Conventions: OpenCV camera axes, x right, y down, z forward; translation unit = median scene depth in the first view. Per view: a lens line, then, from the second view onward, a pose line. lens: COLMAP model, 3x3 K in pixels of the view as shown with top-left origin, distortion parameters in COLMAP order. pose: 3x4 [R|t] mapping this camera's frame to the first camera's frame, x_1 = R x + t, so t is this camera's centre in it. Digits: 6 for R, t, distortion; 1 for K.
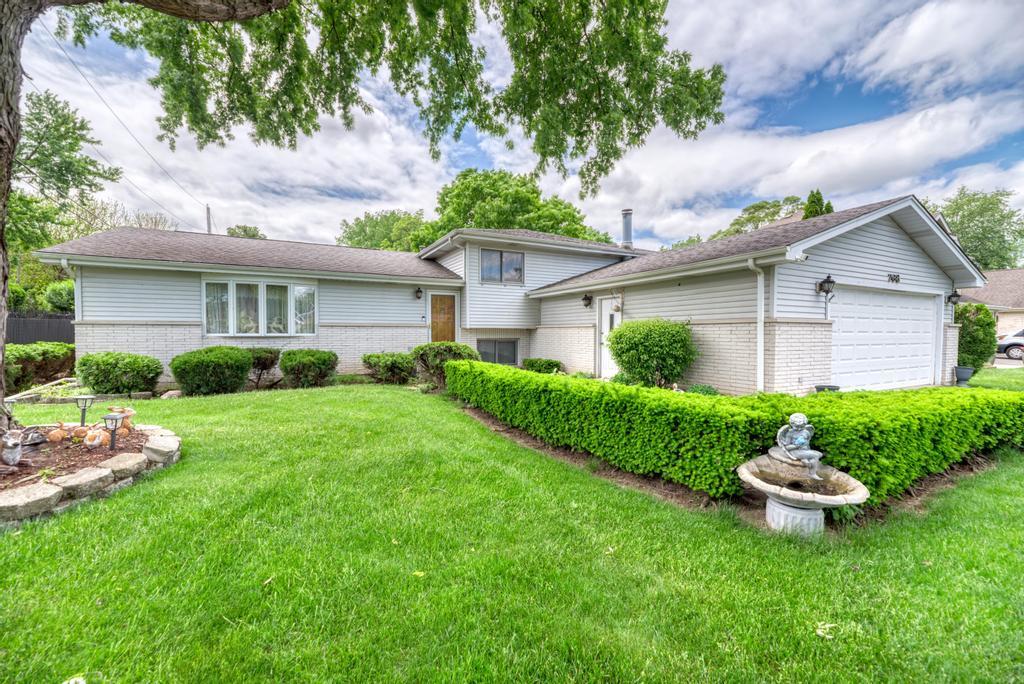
lens RADIAL K [[429.2, 0, 516.6], [0, 429.2, 346.1], [0, 0, 1]] dist [-0.002079, -0.000035]
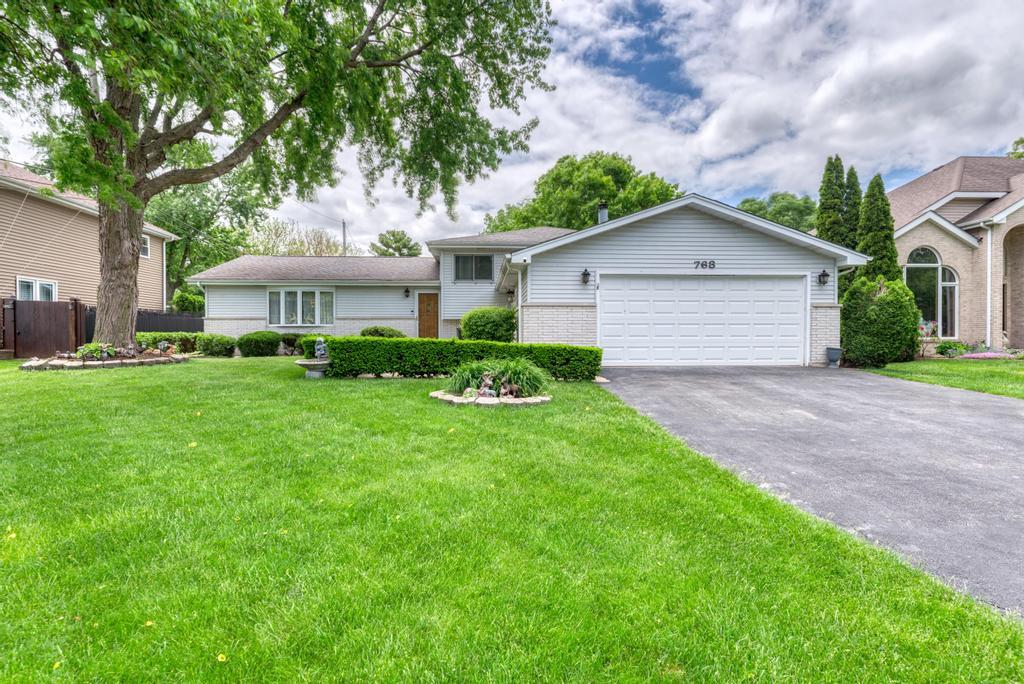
lens RADIAL K [[564.8, 0, 512.3], [0, 564.8, 340.4], [0, 0, 1]] dist [0.010317, -0.001394]
pose [[0.908719, -0.002342, -0.417403, 0.796110], [-0.009511, 0.999608, -0.026315, 0.063415], [0.417301, 0.027883, 0.908340, -0.417421]]
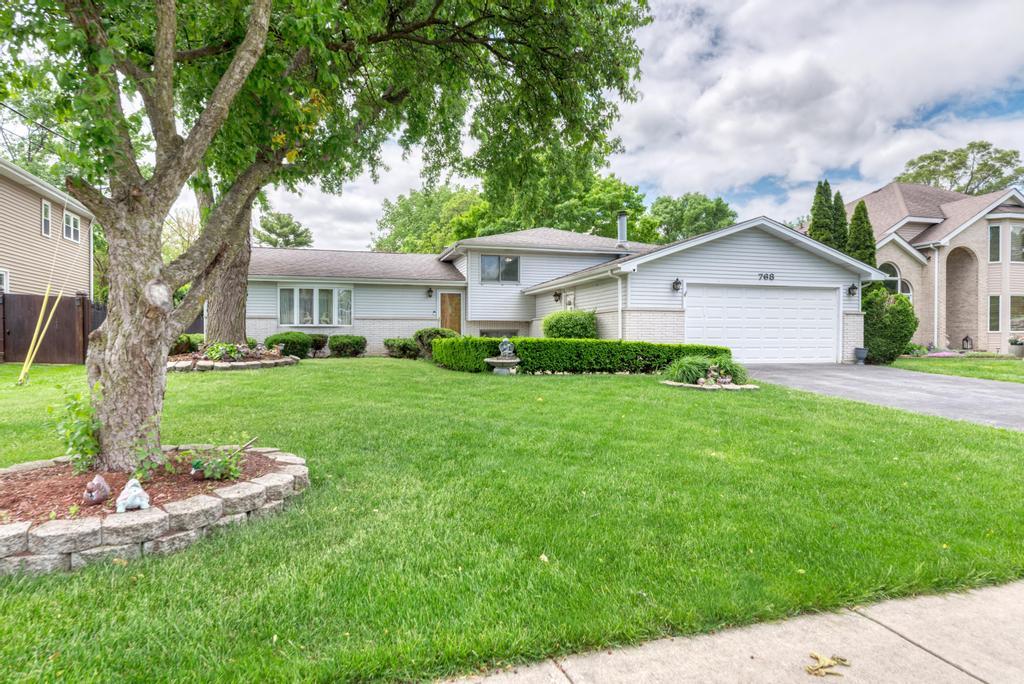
lens RADIAL K [[654.9, 0, 516.0], [0, 654.9, 340.2], [0, 0, 1]] dist [0.006674, 0.002400]
pose [[0.981509, -0.002682, -0.191397, 0.393593], [-0.003683, 0.999452, -0.032889, 0.078868], [0.191380, 0.032986, 0.980962, -0.838616]]
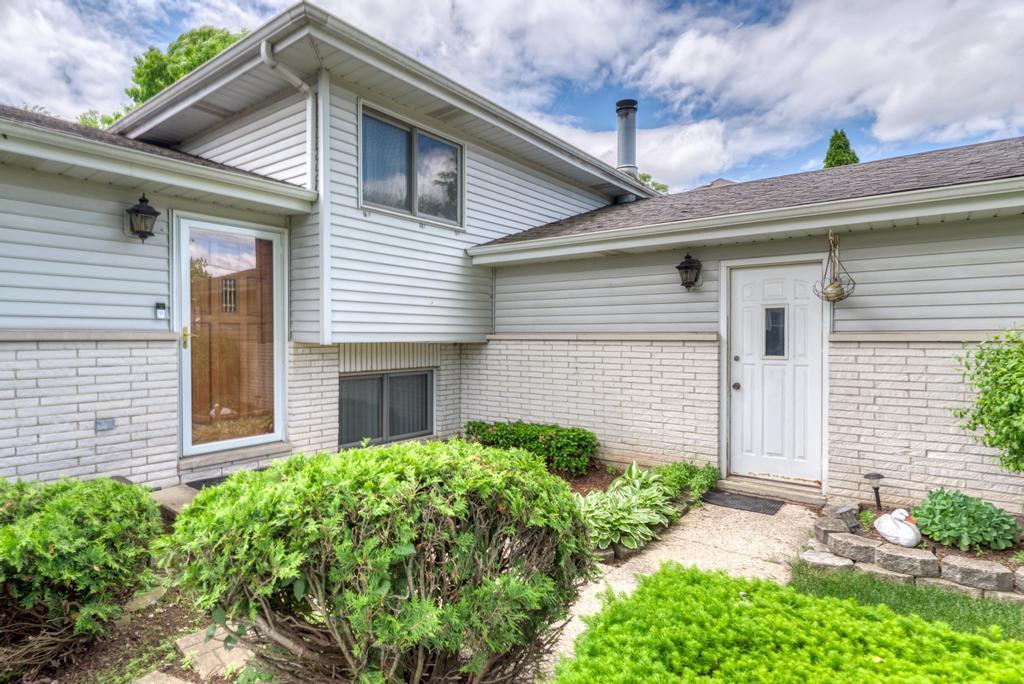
lens RADIAL K [[564.8, 0, 529.8], [0, 564.8, 336.4], [0, 0, 1]] dist [0.010317, -0.001394]
pose [[0.895835, -0.005389, 0.444355, -0.175787], [0.025215, 0.998932, -0.038719, -0.028974], [-0.443672, 0.045891, 0.895014, 0.596786]]
